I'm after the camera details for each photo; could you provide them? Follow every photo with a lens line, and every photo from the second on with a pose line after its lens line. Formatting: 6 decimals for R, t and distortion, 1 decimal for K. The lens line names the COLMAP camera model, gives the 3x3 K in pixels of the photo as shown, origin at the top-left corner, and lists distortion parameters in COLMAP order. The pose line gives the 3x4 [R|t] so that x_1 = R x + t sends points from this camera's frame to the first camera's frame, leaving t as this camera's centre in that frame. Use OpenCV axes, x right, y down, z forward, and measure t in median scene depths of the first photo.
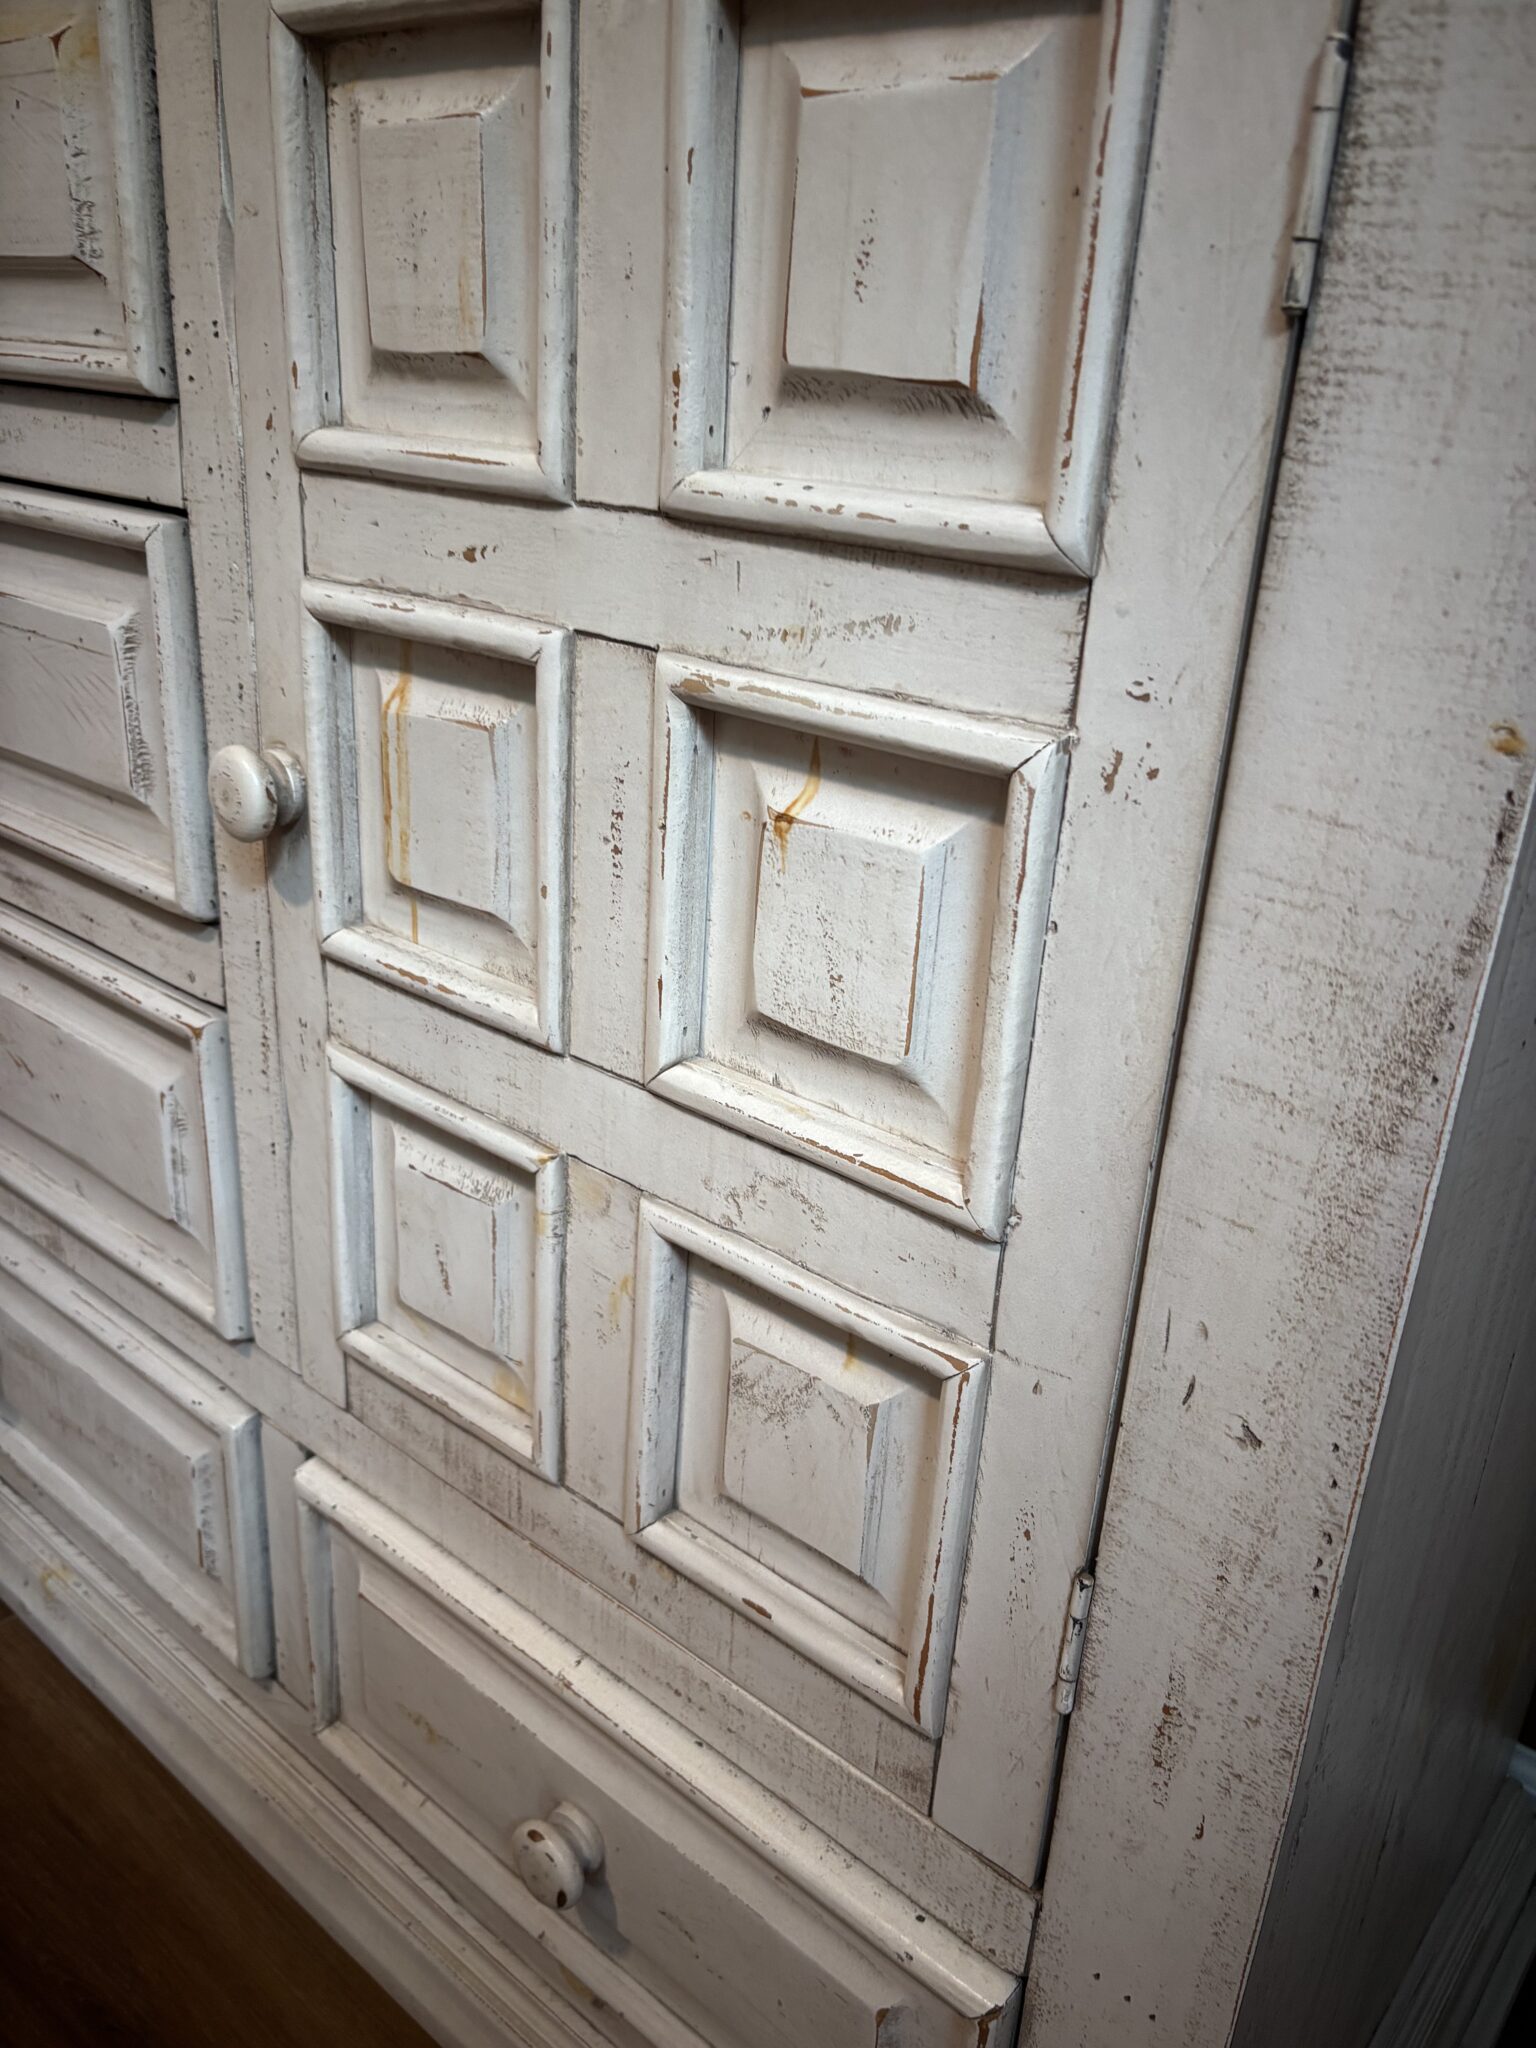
lens RADIAL K [[1542.8, 0, 768.0], [0, 1542.8, 1024.0], [0, 0, 1]] dist [0.025721, -0.045060]
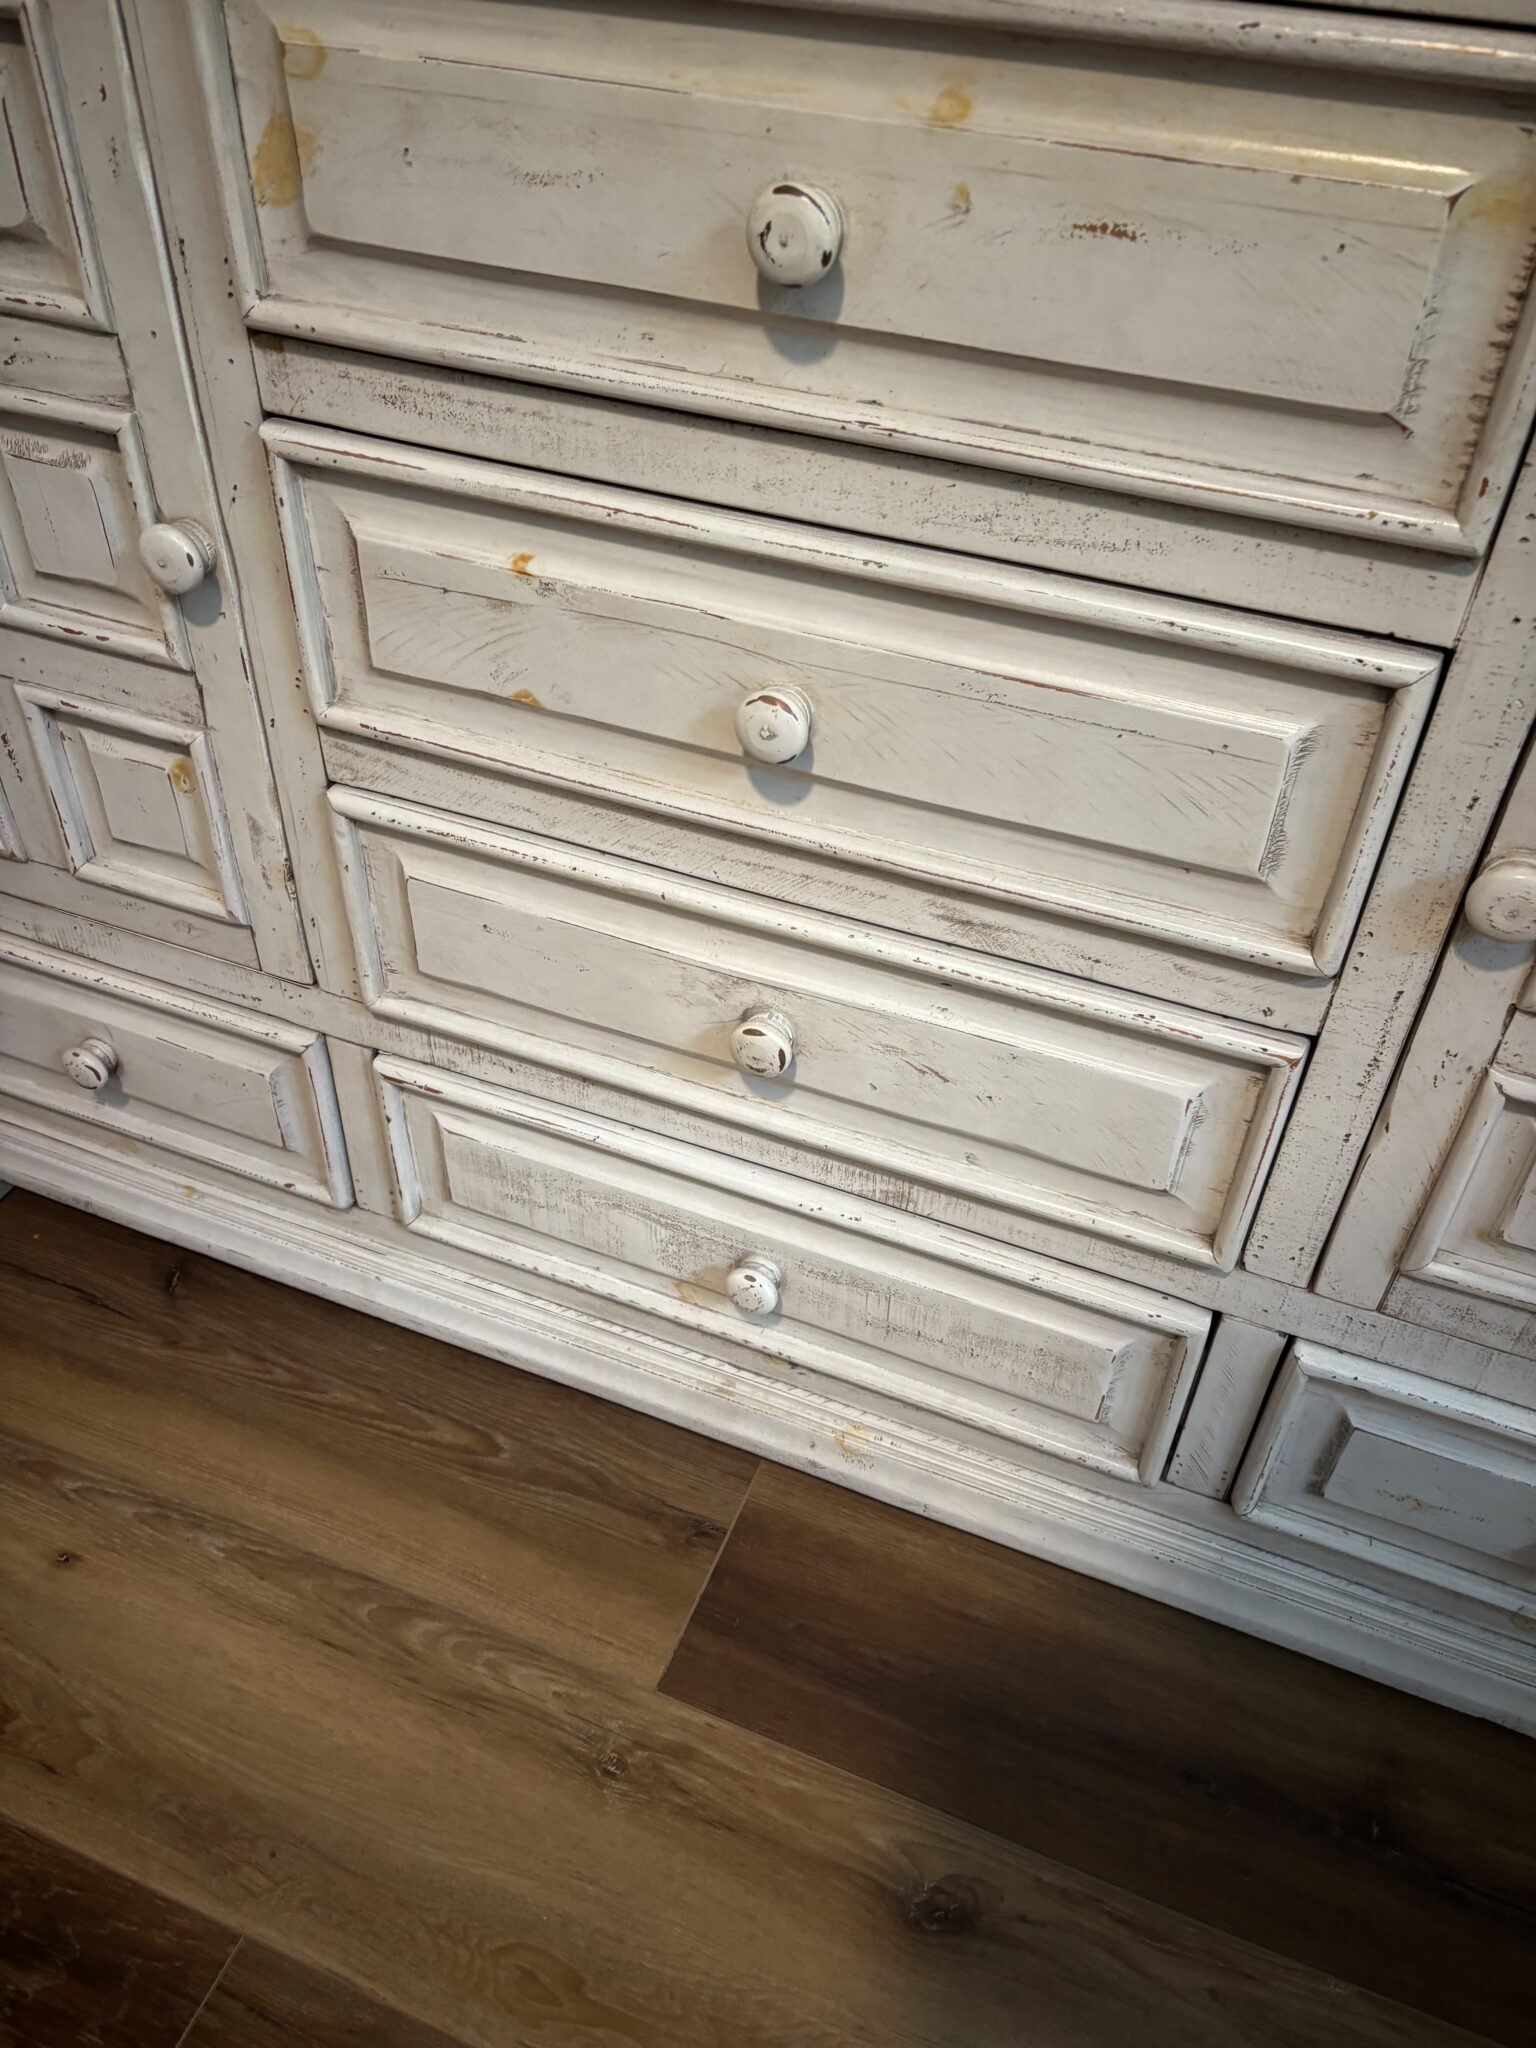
lens RADIAL K [[1542.8, 0, 768.0], [0, 1542.8, 1024.0], [0, 0, 1]] dist [0.025721, -0.045060]
pose [[0.951834, -0.223871, 0.209508, -0.988571], [0.139939, 0.925167, 0.352823, -0.482552], [-0.272816, -0.306511, 0.911933, 0.096134]]
